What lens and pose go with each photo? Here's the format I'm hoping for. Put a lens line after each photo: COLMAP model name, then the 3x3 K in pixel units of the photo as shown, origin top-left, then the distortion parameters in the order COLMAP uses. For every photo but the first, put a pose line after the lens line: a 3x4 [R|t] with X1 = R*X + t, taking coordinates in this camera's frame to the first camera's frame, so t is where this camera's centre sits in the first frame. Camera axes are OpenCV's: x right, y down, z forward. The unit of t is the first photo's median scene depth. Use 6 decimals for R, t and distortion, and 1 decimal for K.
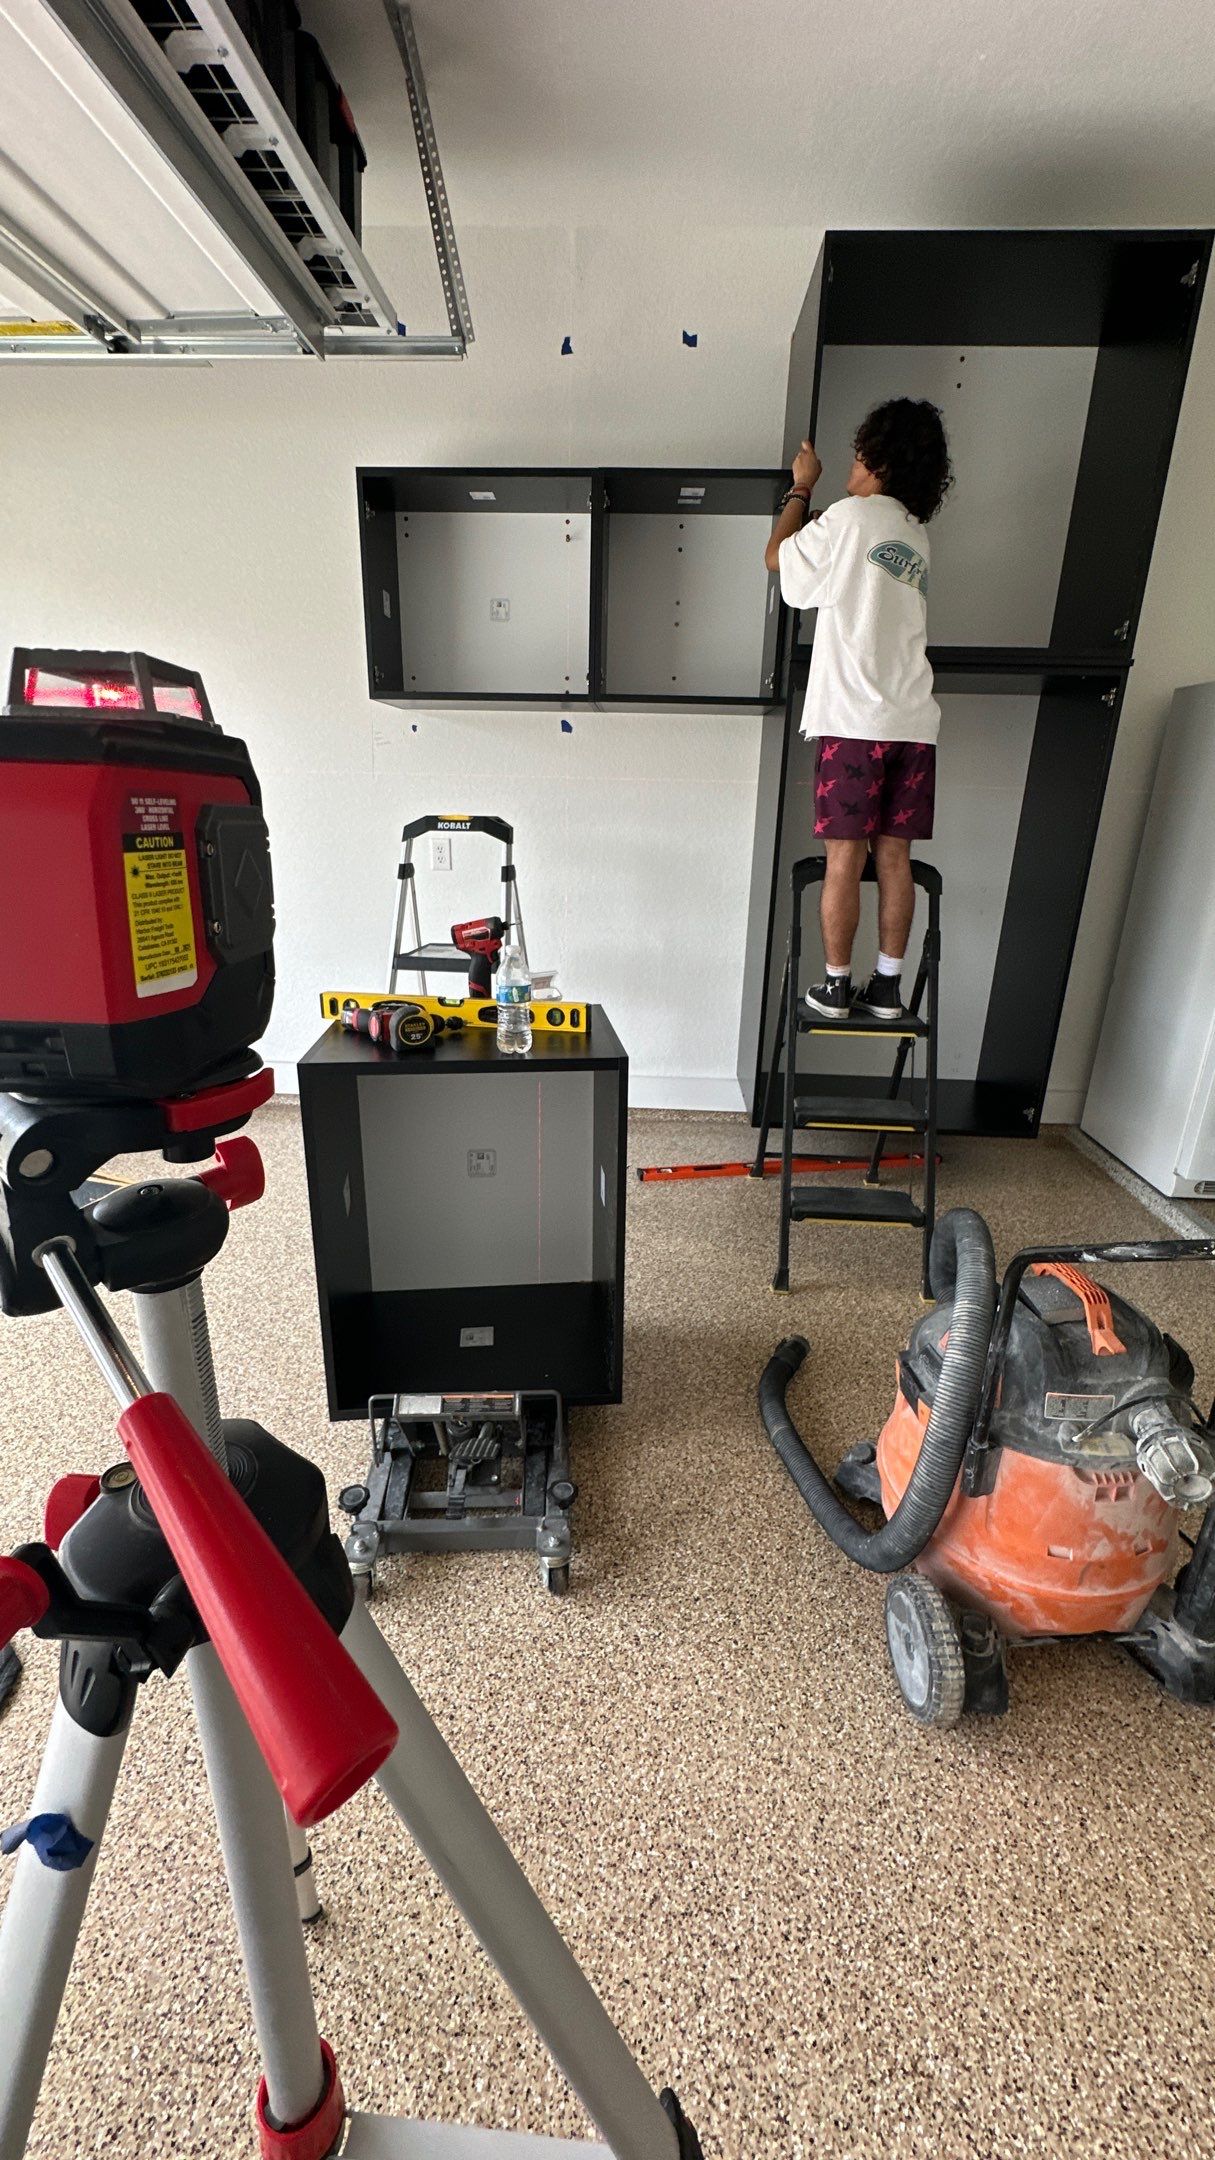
lens RADIAL K [[865.3, 0, 605.0], [0, 865.3, 1079.6], [0, 0, 1]] dist [-0.006128, 0.000549]
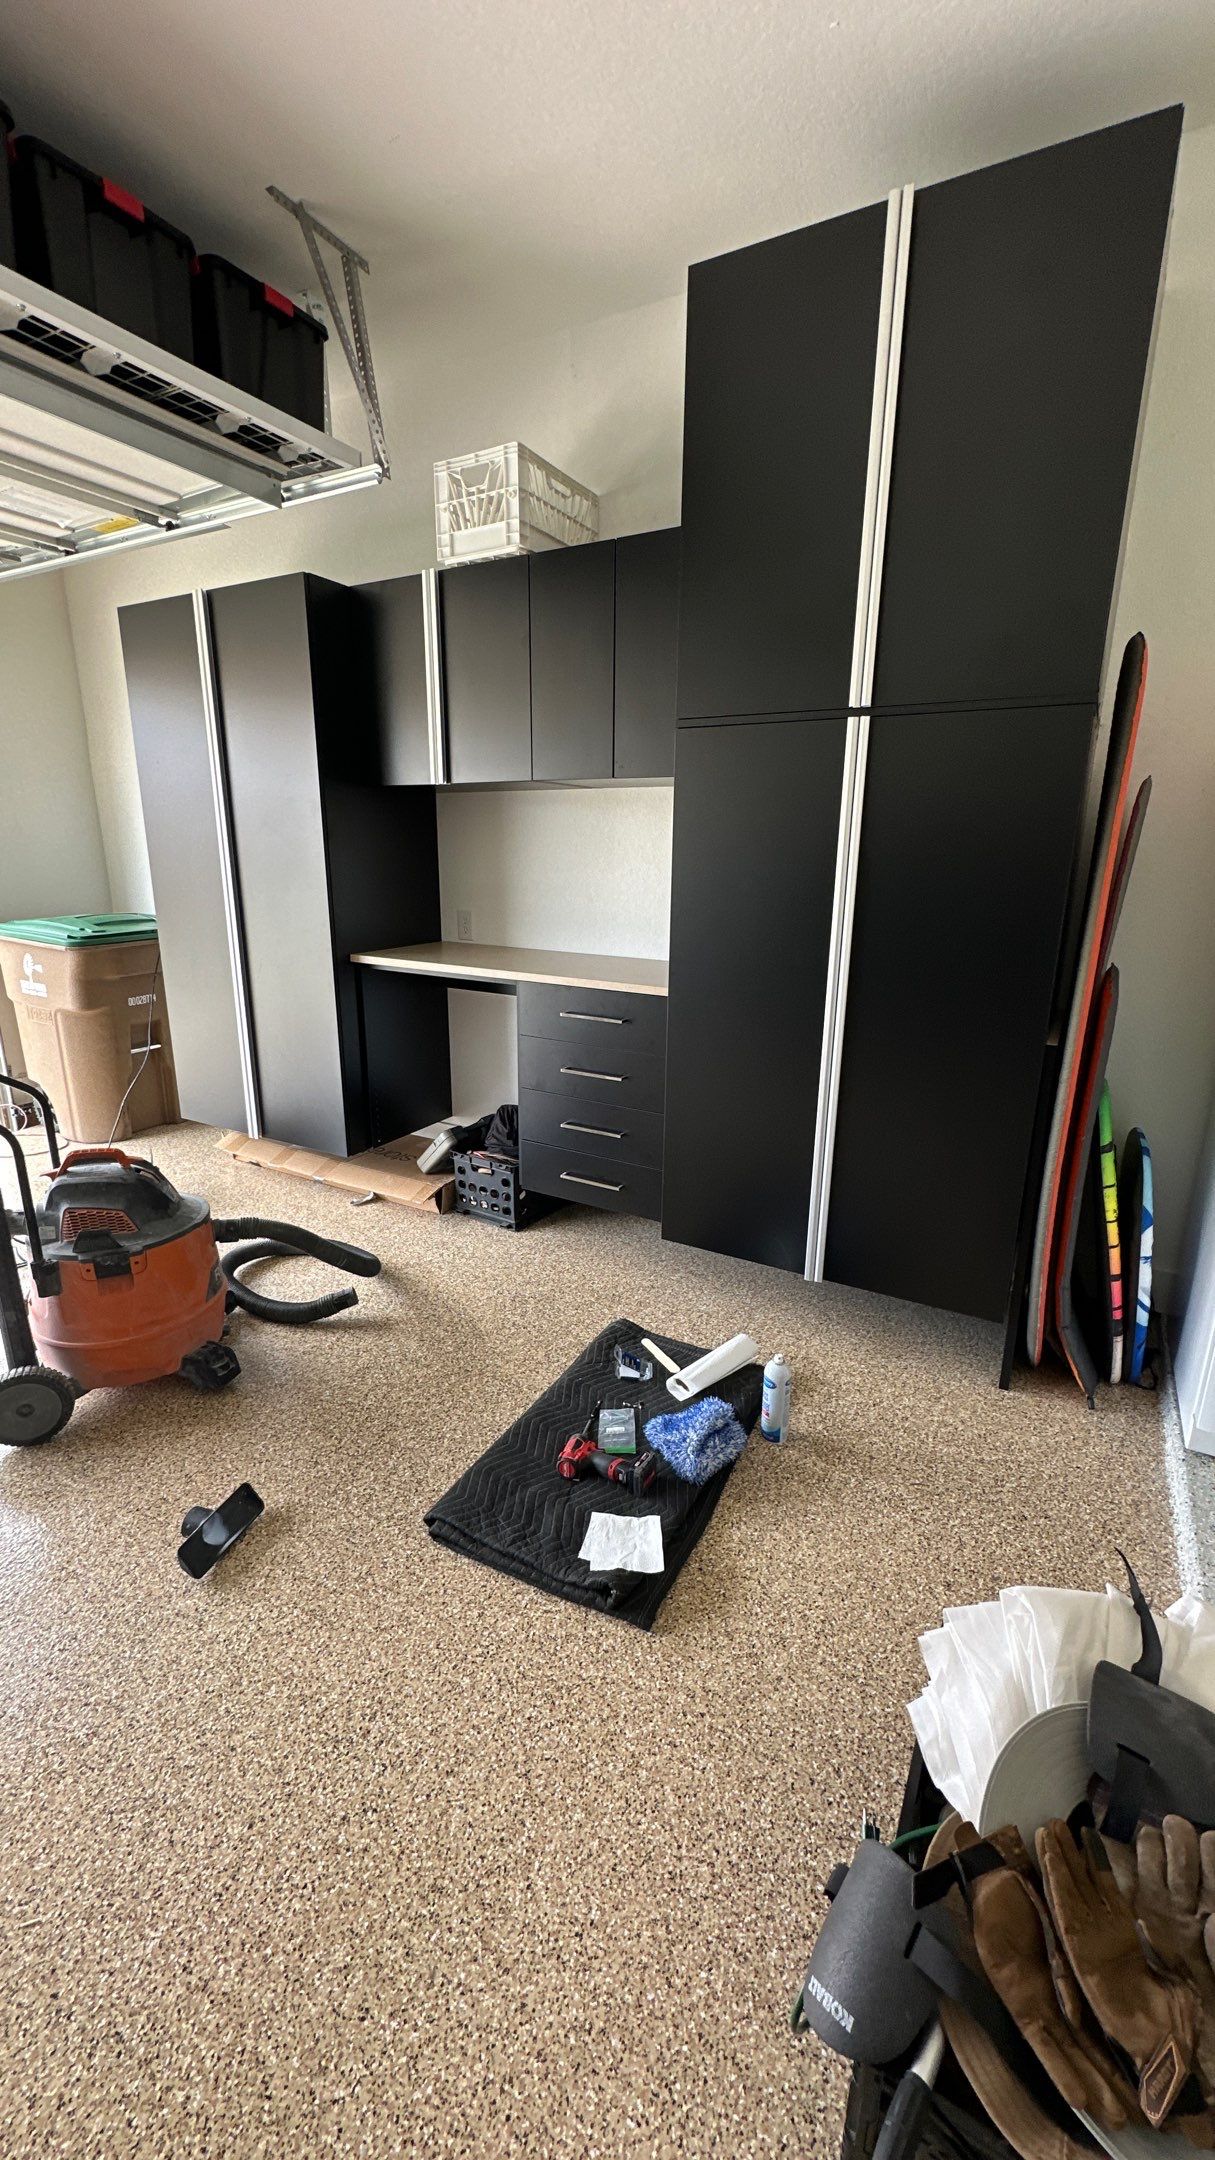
lens RADIAL K [[860.7, 0, 604.4], [0, 860.7, 1077.5], [0, 0, 1]] dist [-0.004298, 0.001370]
pose [[0.896725, 0.102452, -0.430567, 0.647089], [-0.131480, 0.990586, -0.038120, -0.088306], [0.422608, 0.090794, 0.901753, 0.211281]]
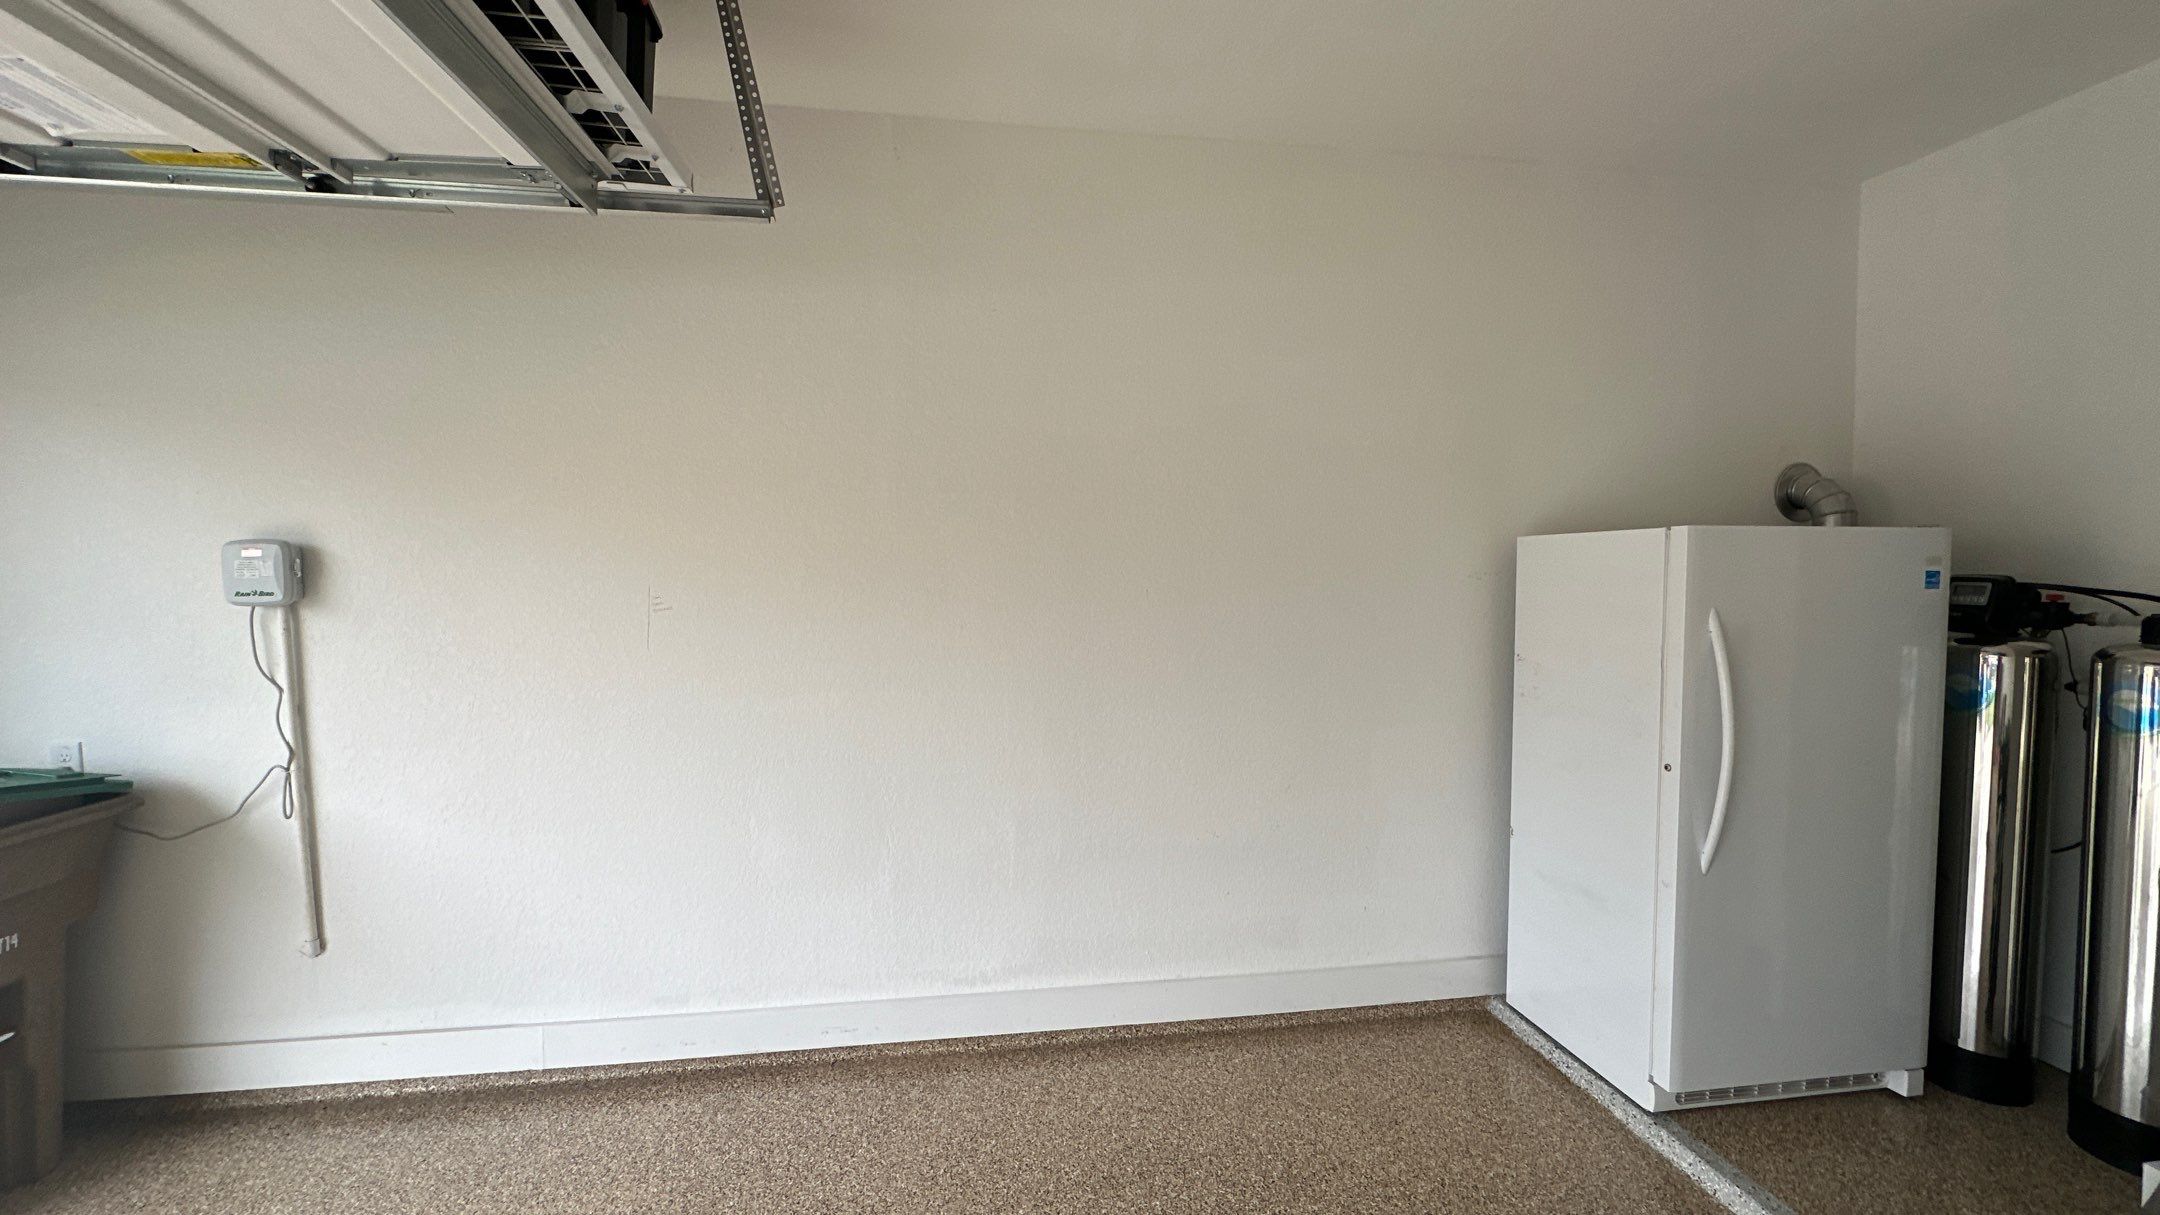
lens RADIAL K [[860.7, 0, 1077.7], [0, 860.7, 607.5], [0, 0, 1]] dist [-0.004298, 0.001370]
pose [[0.980801, -0.032959, 0.192205, -0.039148], [0.084863, 0.959532, -0.268507, -0.199900], [-0.175577, 0.279663, 0.943907, 0.231103]]
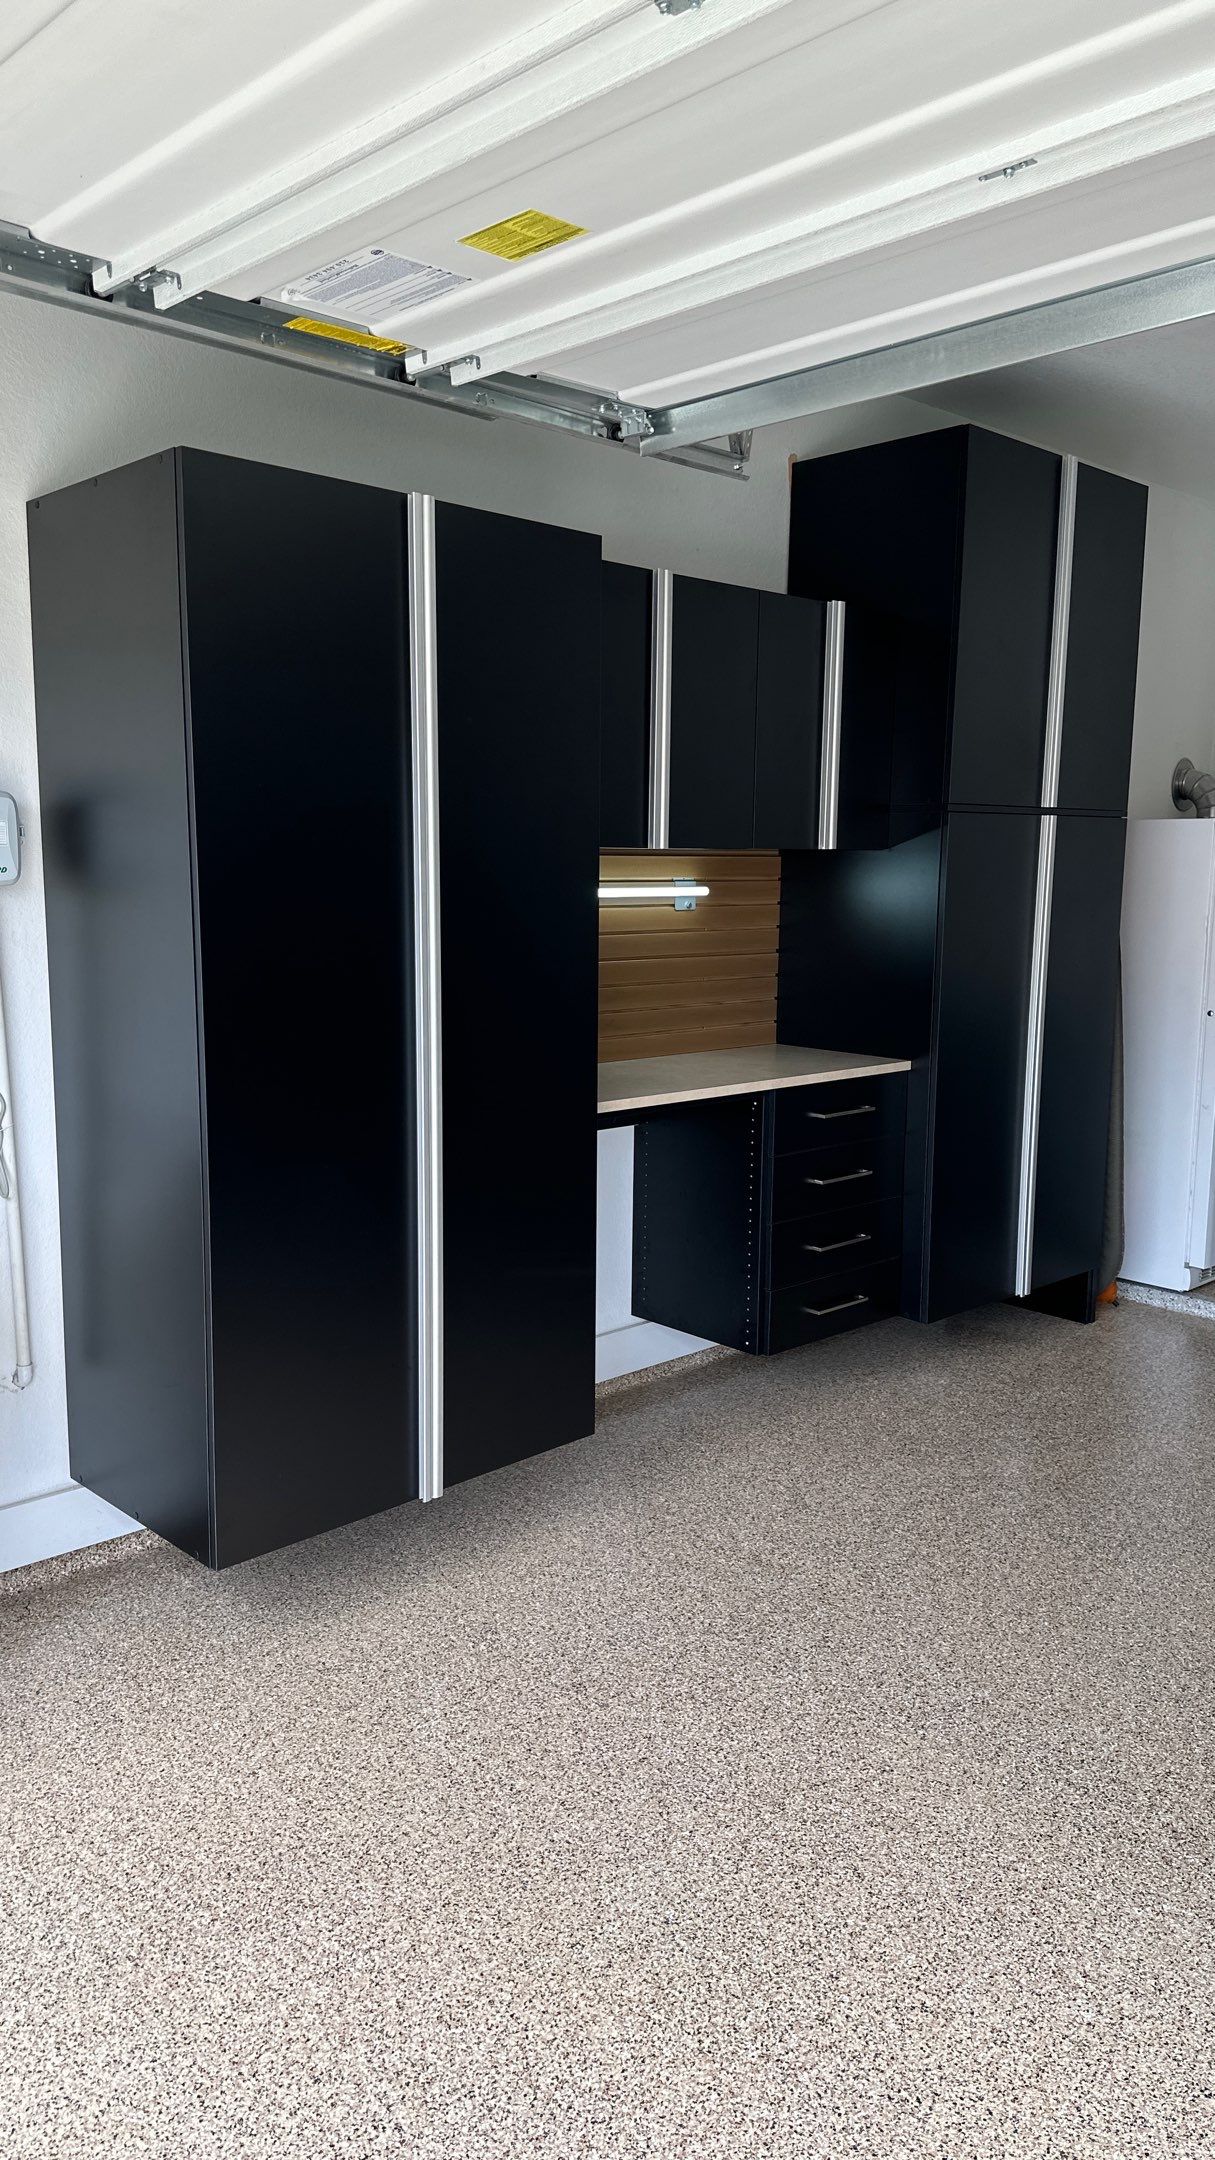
lens RADIAL K [[1522.2, 0, 616.4], [0, 1522.2, 1087.4], [0, 0, 1]] dist [0.073537, -0.082595]
pose [[0.686372, -0.126138, 0.716228, -1.436144], [0.240689, 0.968743, -0.060047, -0.201419], [-0.686266, 0.213603, 0.695278, 0.165797]]
